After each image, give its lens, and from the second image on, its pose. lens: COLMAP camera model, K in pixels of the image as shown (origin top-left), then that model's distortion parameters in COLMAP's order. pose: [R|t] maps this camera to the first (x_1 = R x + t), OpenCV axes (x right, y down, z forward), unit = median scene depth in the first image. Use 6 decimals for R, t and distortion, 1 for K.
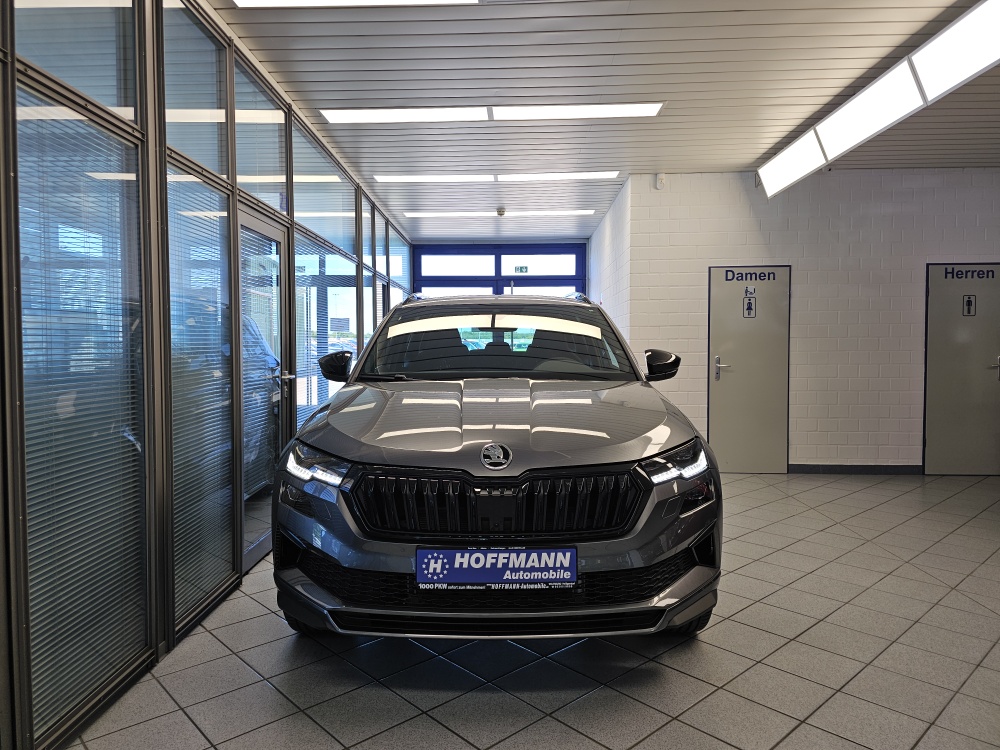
lens RADIAL K [[688.7, 0, 477.8], [0, 688.7, 398.8], [0, 0, 1]] dist [0.037441, -0.045885]
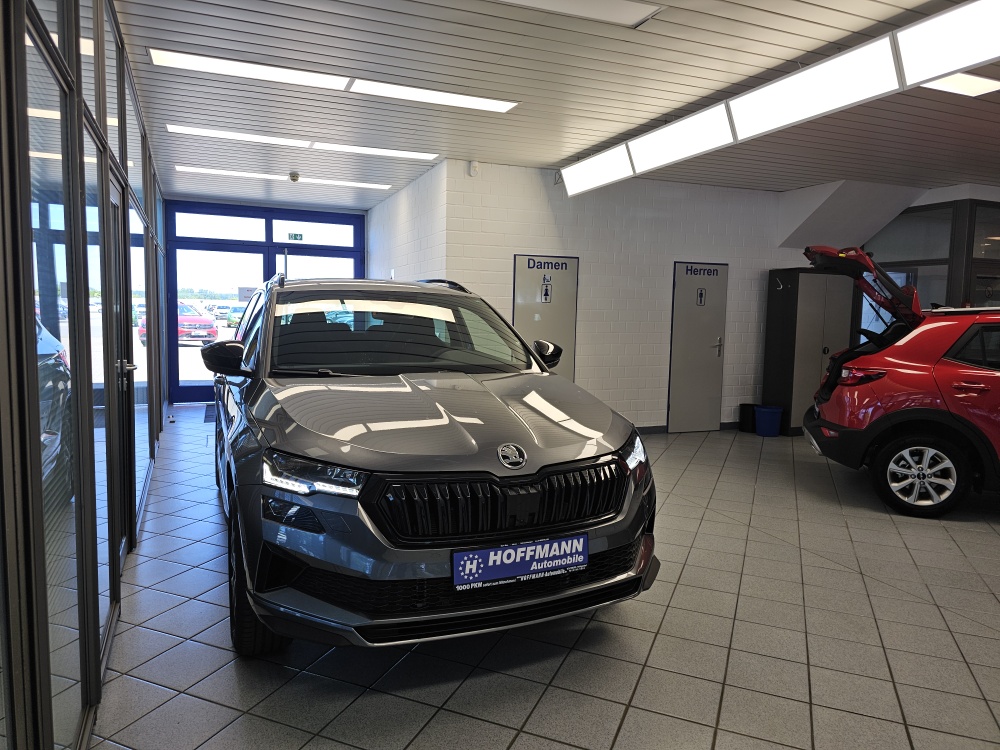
lens RADIAL K [[688.7, 0, 490.9], [0, 688.7, 403.4], [0, 0, 1]] dist [0.037441, -0.045885]
pose [[0.904356, -0.035475, 0.425301, -0.409381], [0.010511, 0.998088, 0.060901, -0.055993], [-0.426649, -0.050606, 0.903000, 0.061765]]
